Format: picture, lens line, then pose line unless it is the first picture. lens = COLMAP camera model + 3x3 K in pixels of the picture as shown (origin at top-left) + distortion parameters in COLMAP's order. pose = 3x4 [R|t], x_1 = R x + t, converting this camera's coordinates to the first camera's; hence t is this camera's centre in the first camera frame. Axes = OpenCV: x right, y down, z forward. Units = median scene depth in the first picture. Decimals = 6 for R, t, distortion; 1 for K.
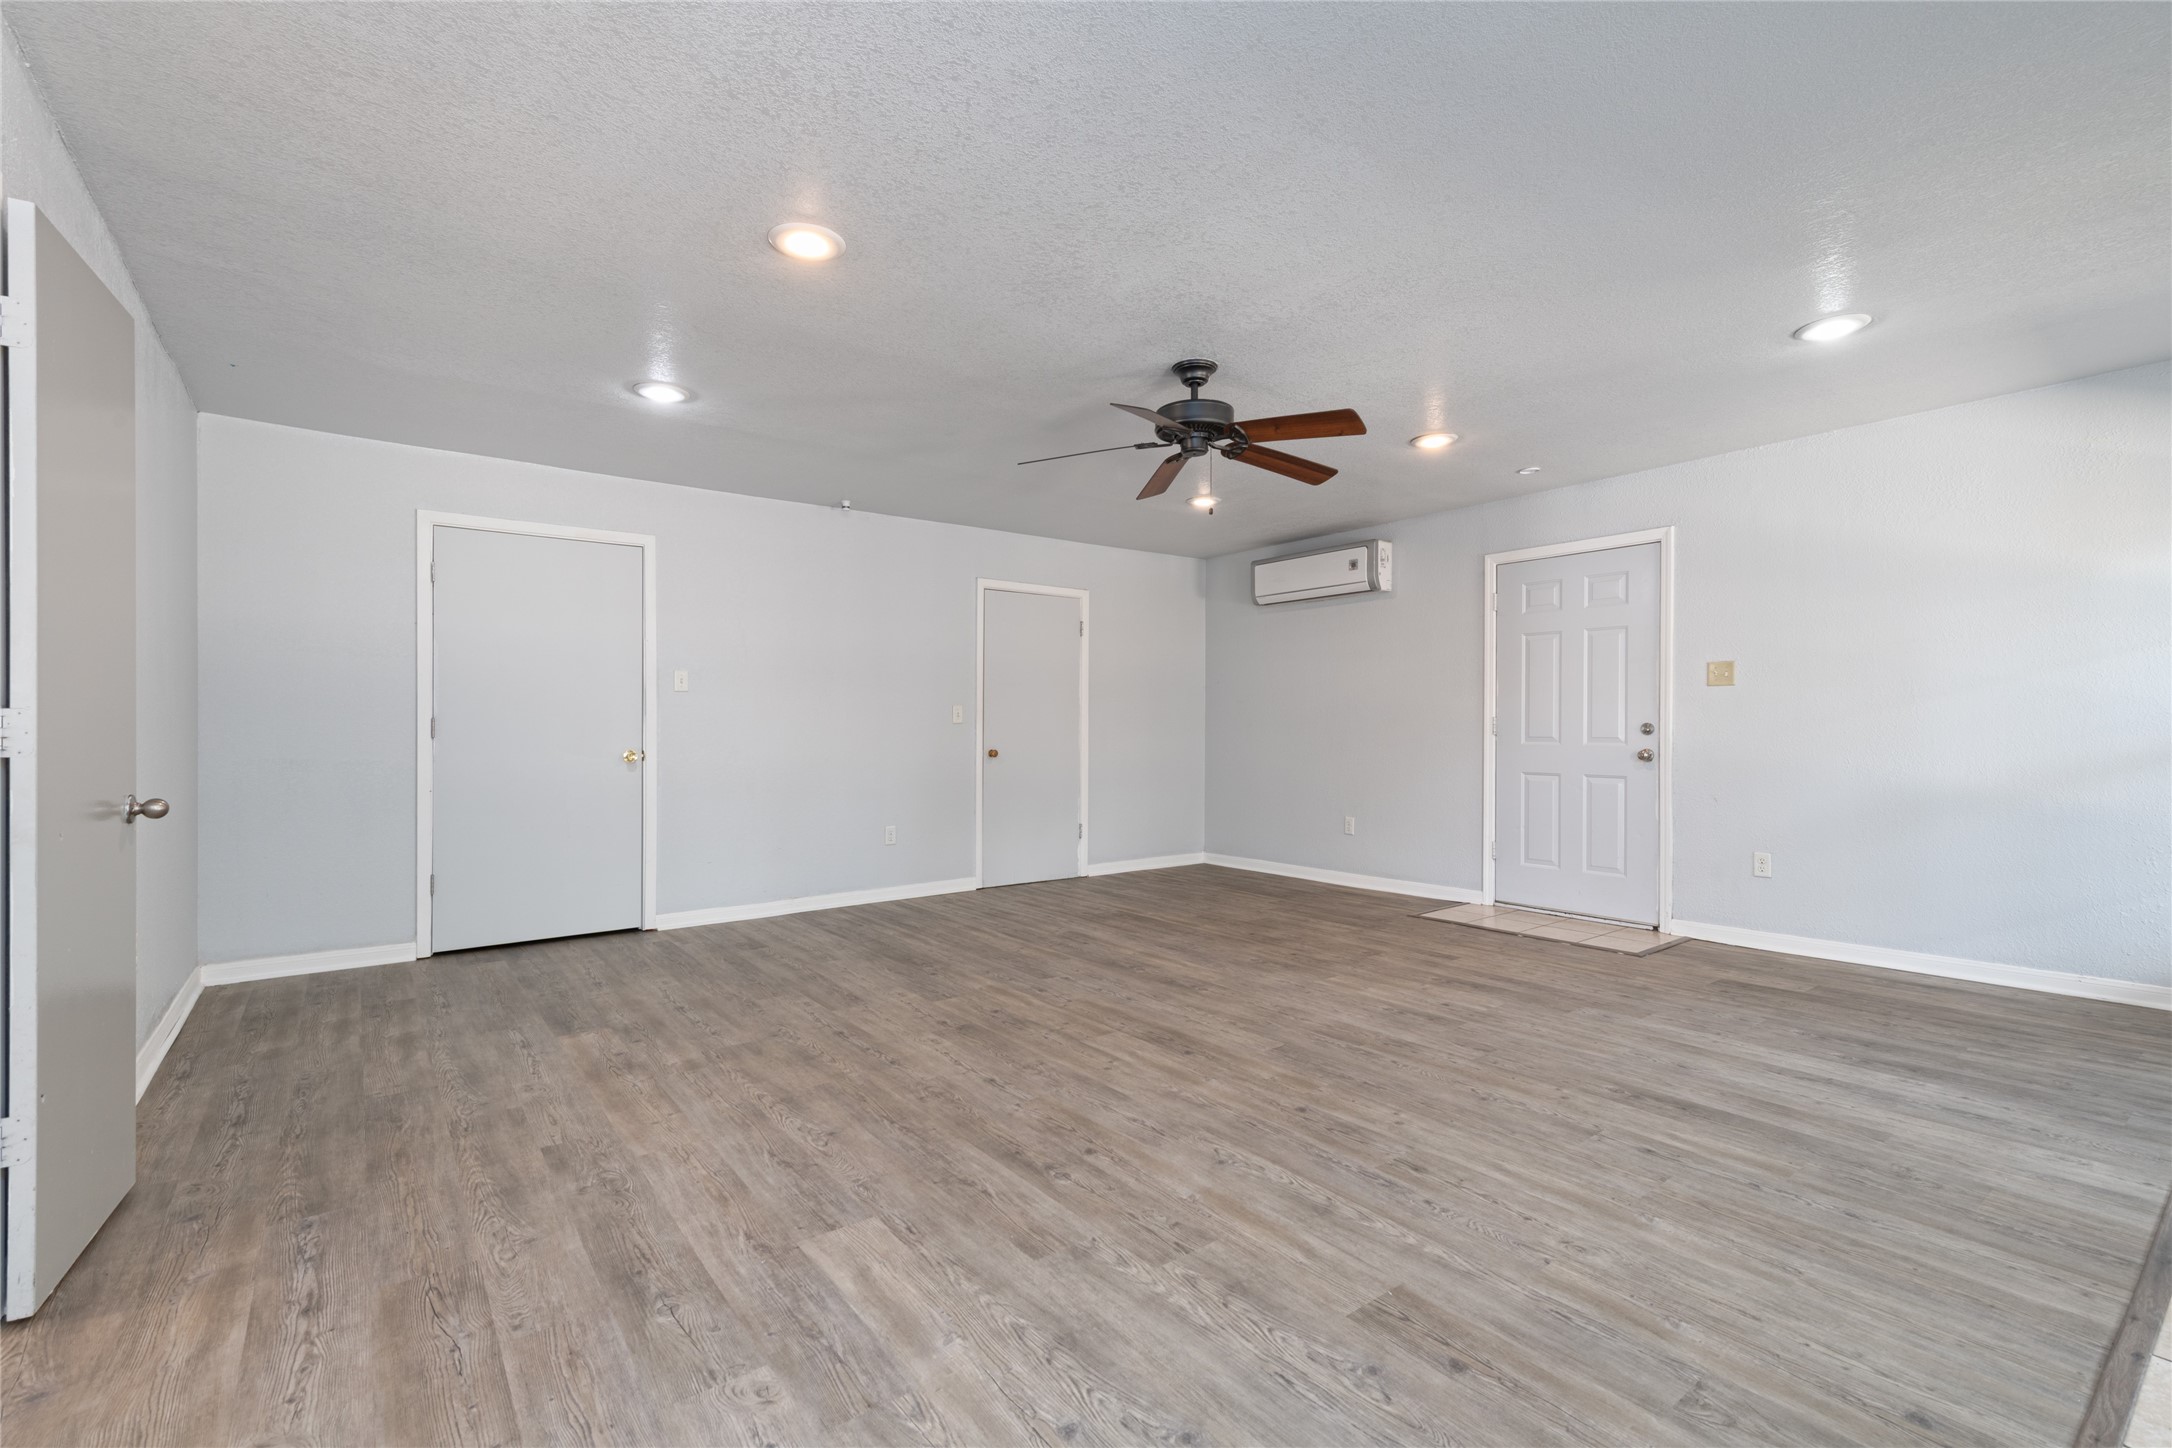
lens RADIAL K [[959.2, 0, 1095.7], [0, 959.2, 713.0], [0, 0, 1]] dist [0.018356, -0.006322]
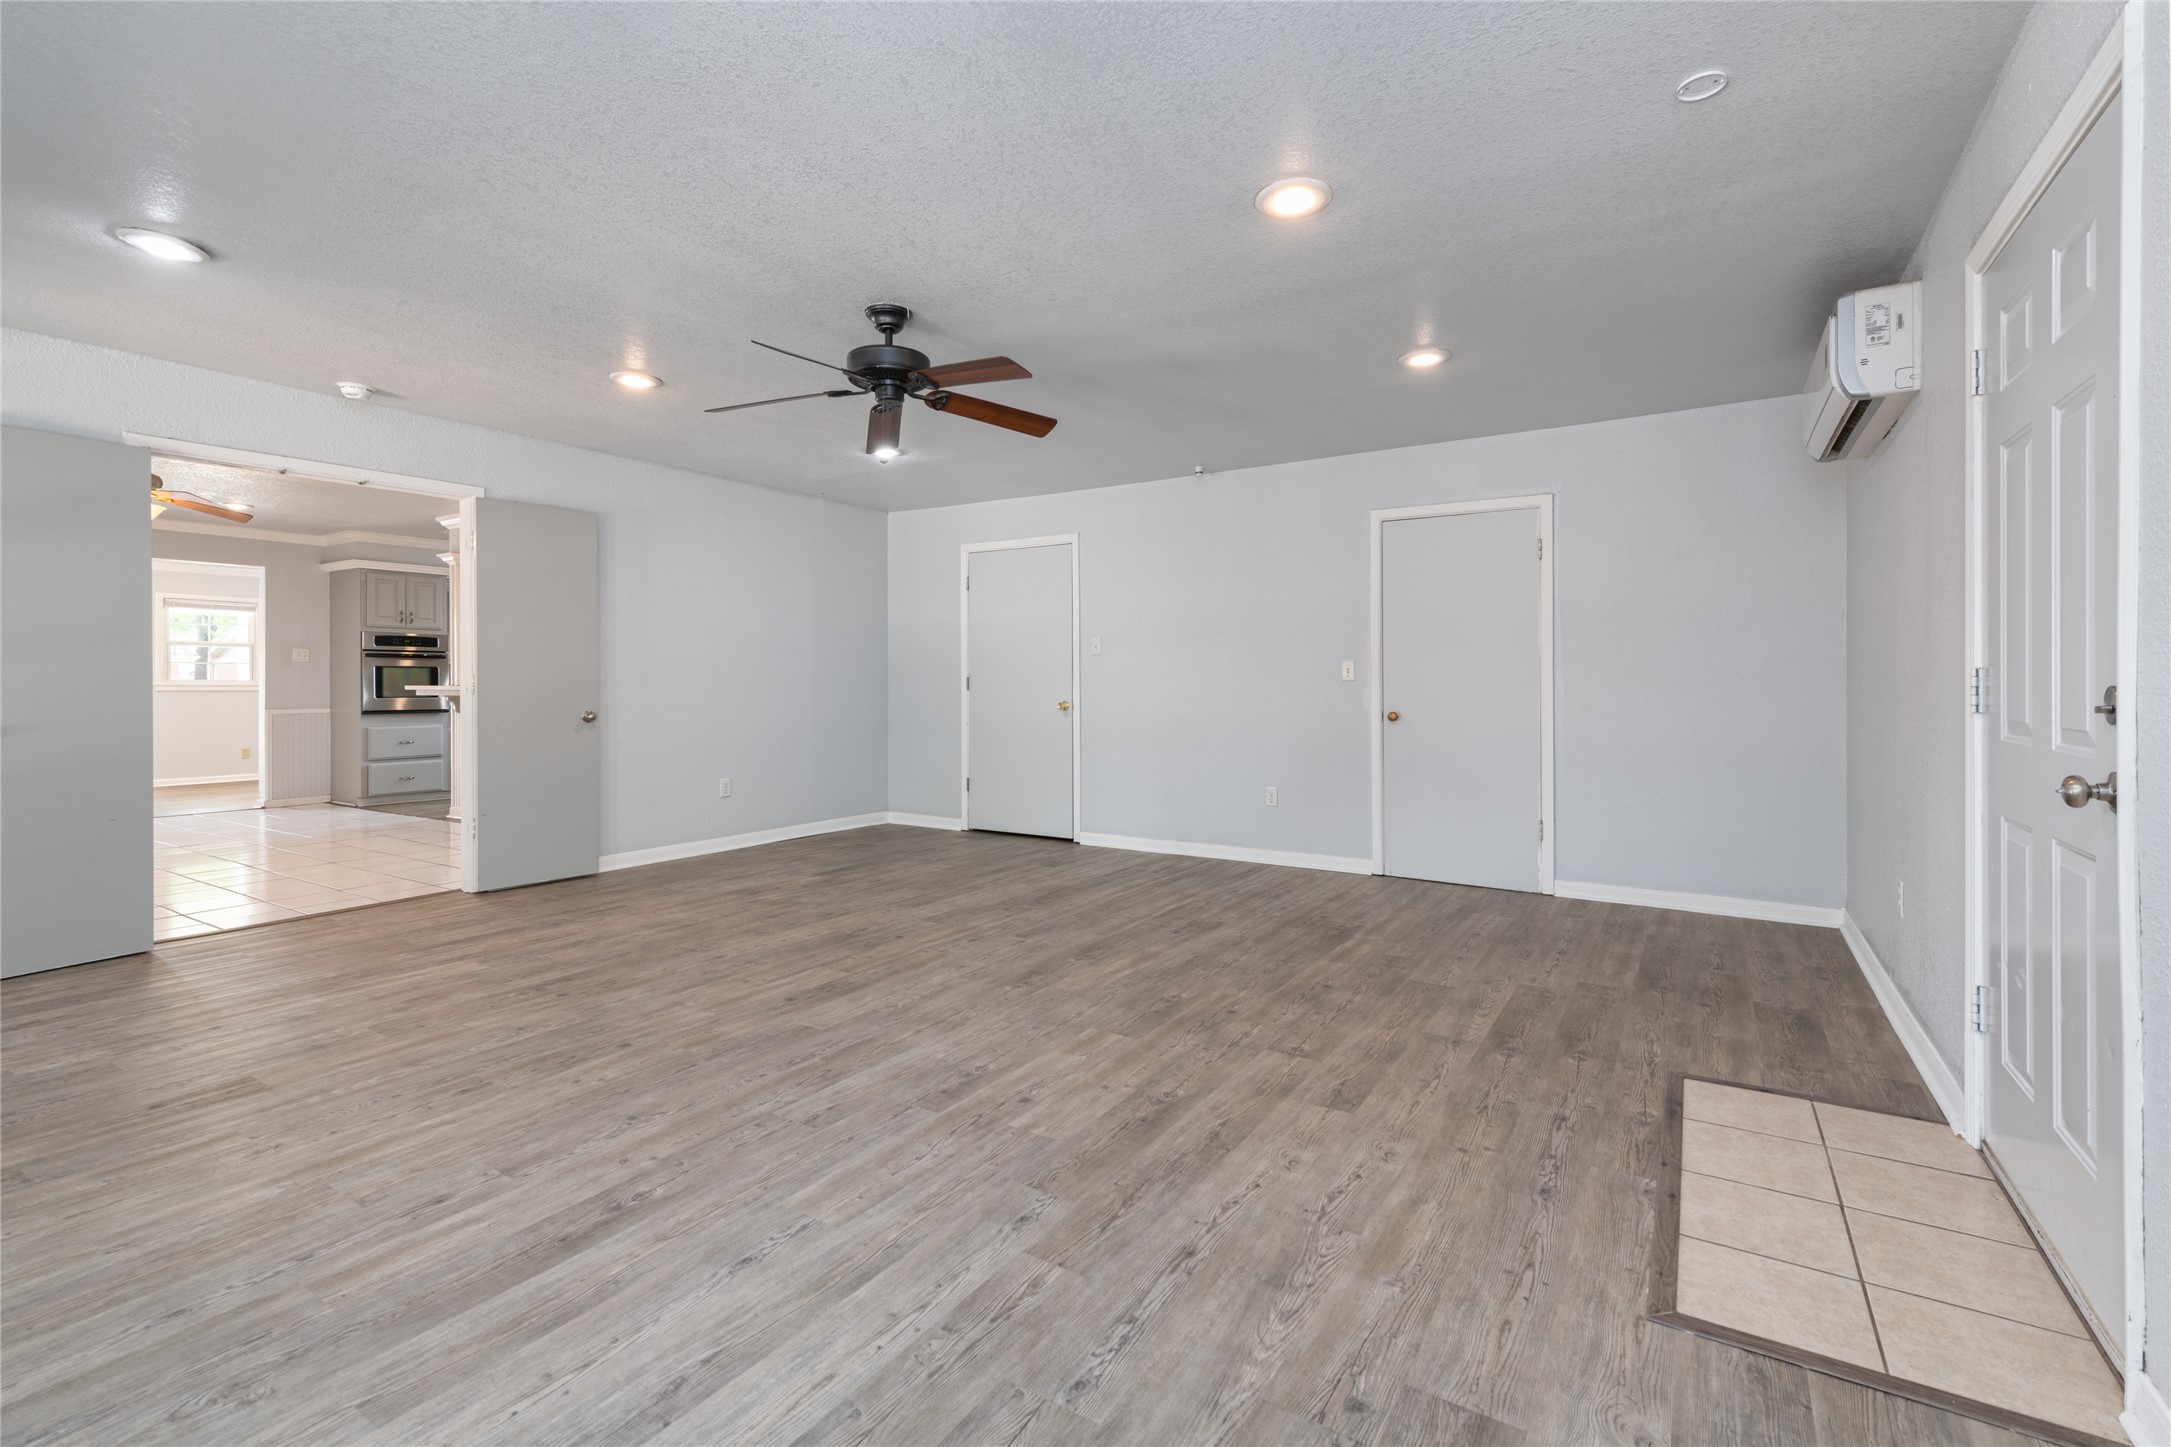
lens RADIAL K [[955.4, 0, 1097.3], [0, 955.4, 681.0], [0, 0, 1]] dist [0.009568, -0.003420]
pose [[0.348669, 0.001934, -0.937244, 1.110495], [0.009370, 0.999941, 0.005549, 0.007627], [0.937199, -0.010717, 0.348630, 0.901412]]
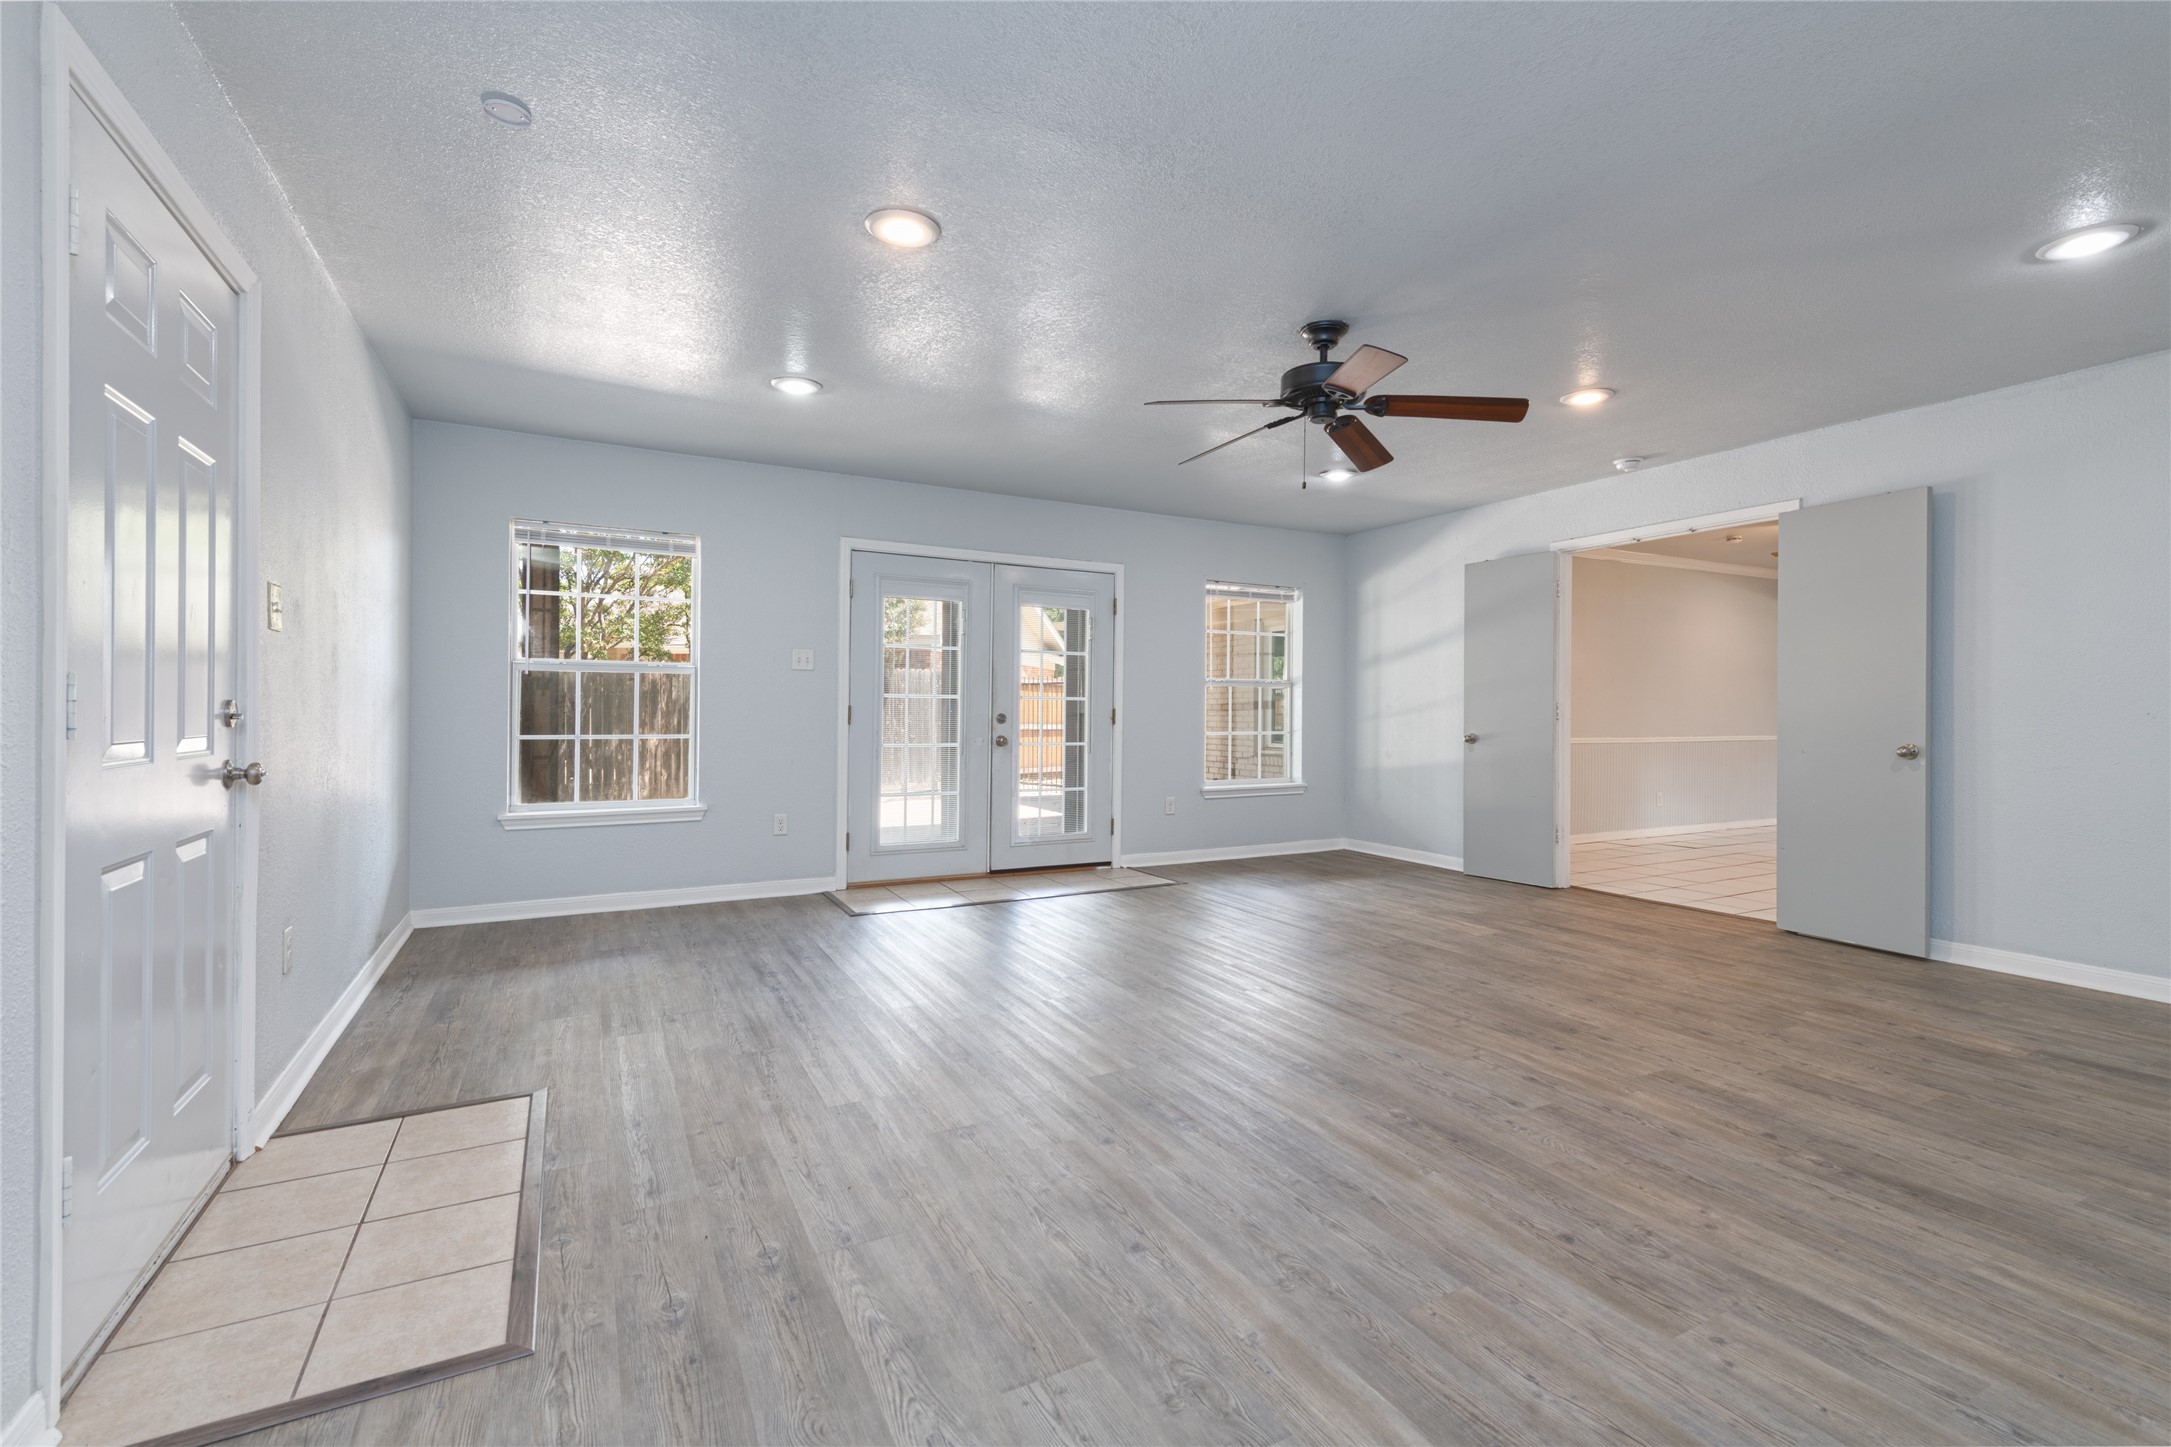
lens RADIAL K [[958.8, 0, 1095.2], [0, 958.8, 712.5], [0, 0, 1]] dist [0.018356, -0.006322]
pose [[-0.987433, 0.000284, 0.158040, 0.174461], [-0.000871, 0.999973, -0.007236, 0.027148], [-0.158037, -0.007283, -0.987406, 2.055182]]
